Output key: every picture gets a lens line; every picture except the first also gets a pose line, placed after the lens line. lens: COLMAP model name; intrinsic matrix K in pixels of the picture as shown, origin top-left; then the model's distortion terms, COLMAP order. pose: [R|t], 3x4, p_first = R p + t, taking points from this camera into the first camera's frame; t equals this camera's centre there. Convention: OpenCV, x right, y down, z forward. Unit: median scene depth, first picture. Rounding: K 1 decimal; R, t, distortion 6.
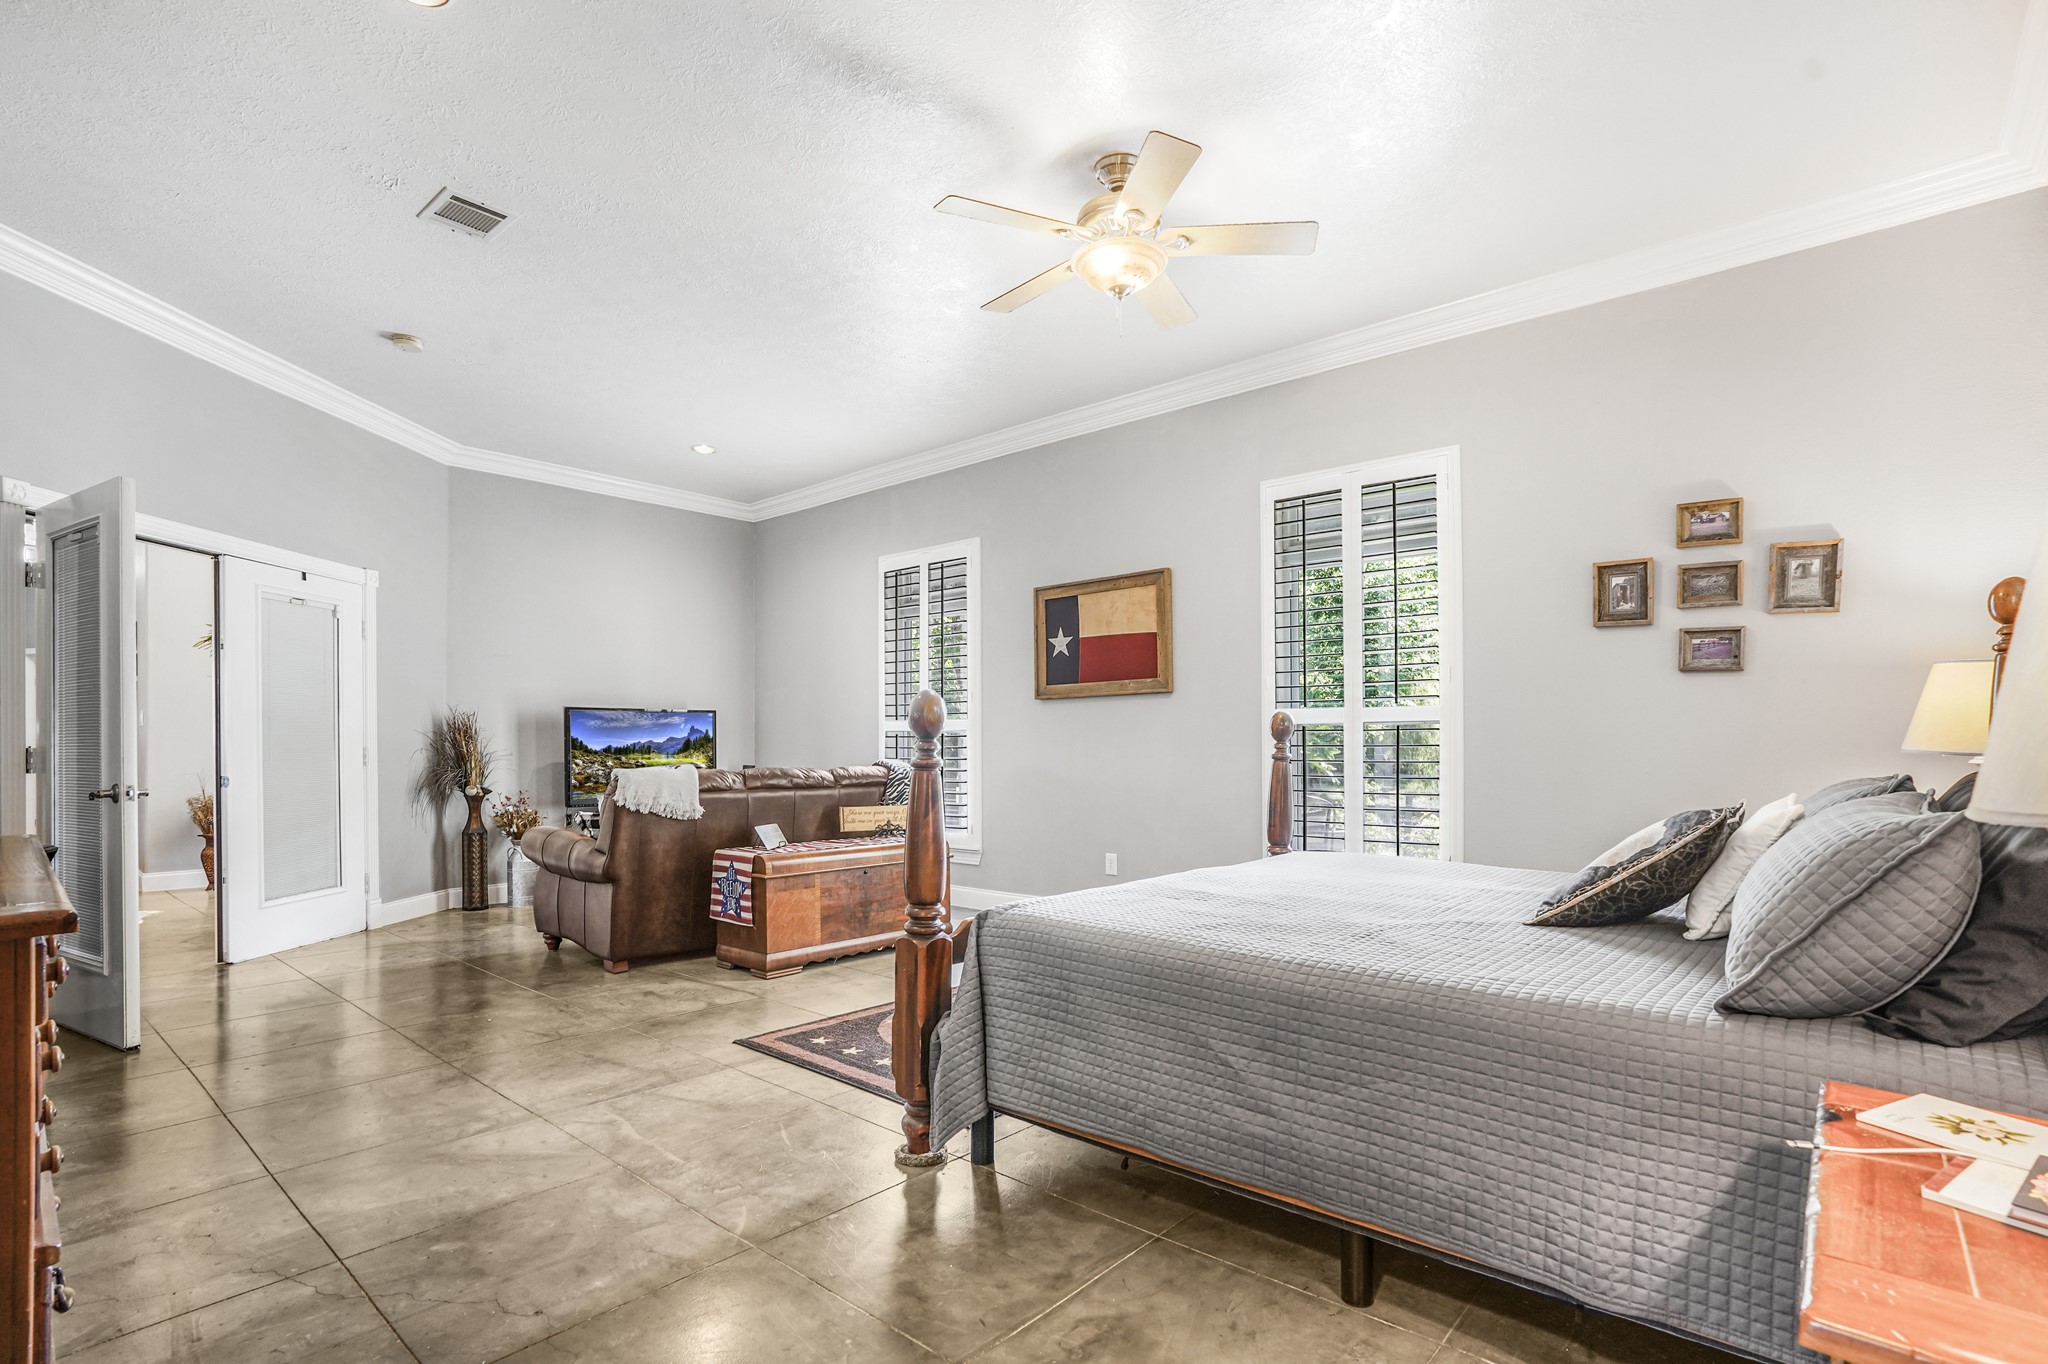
lens RADIAL K [[984.9, 0, 1024.2], [0, 984.9, 749.5], [0, 0, 1]] dist [-0.000421, 0.000035]
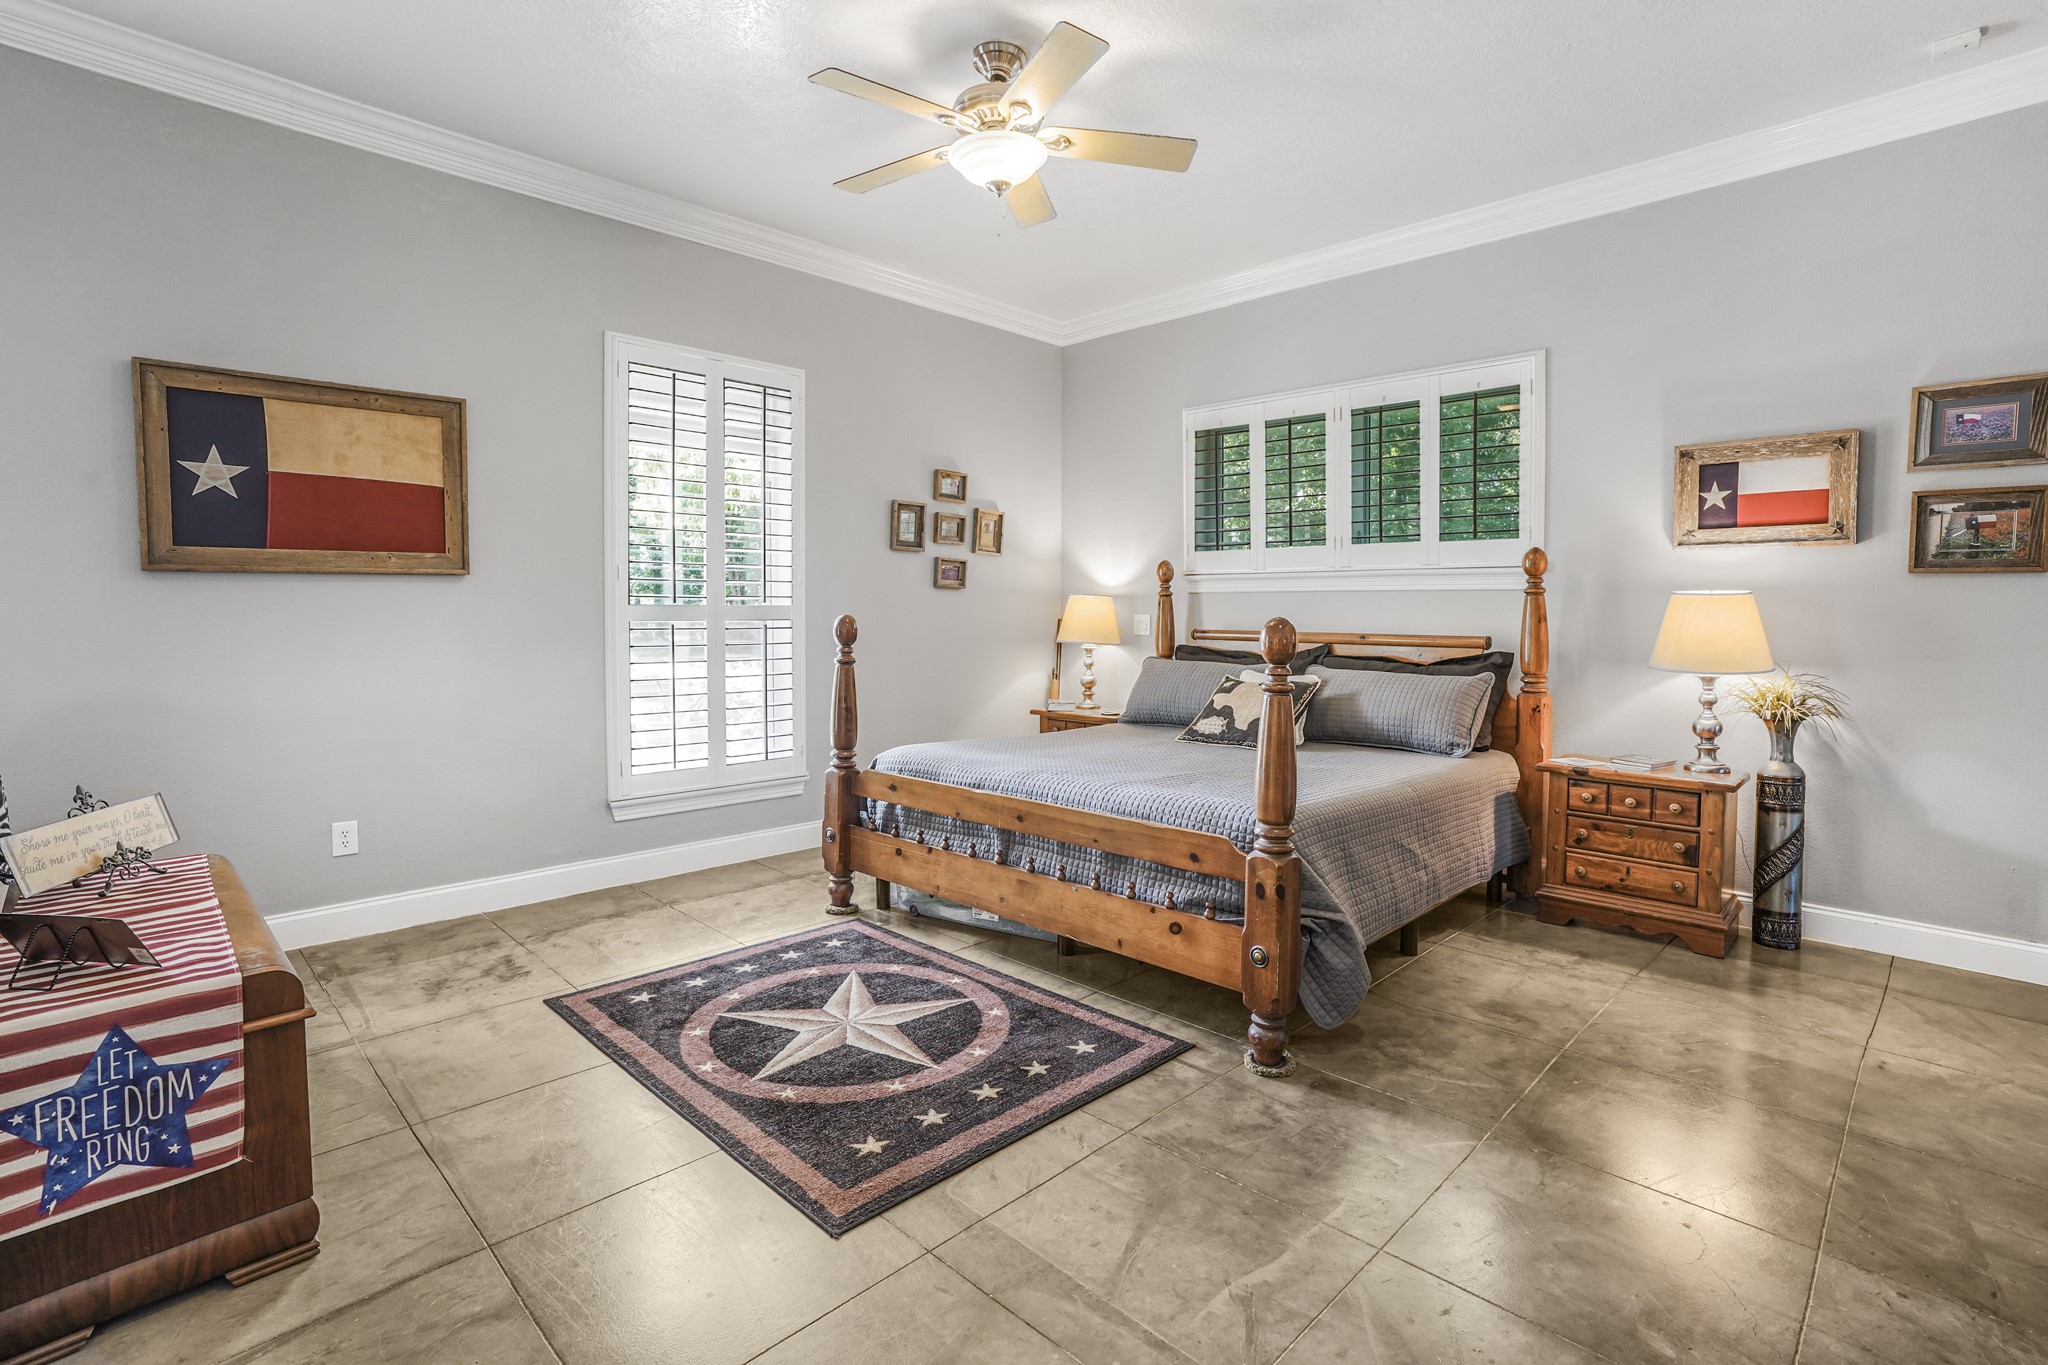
lens RADIAL K [[966.1, 0, 1020.2], [0, 966.1, 650.9], [0, 0, 1]] dist [-0.053826, 0.030775]
pose [[0.077890, -0.041253, 0.996108, -0.616554], [0.000004, 0.999144, 0.041378, -0.038415], [-0.996962, -0.003219, 0.077823, 0.659864]]
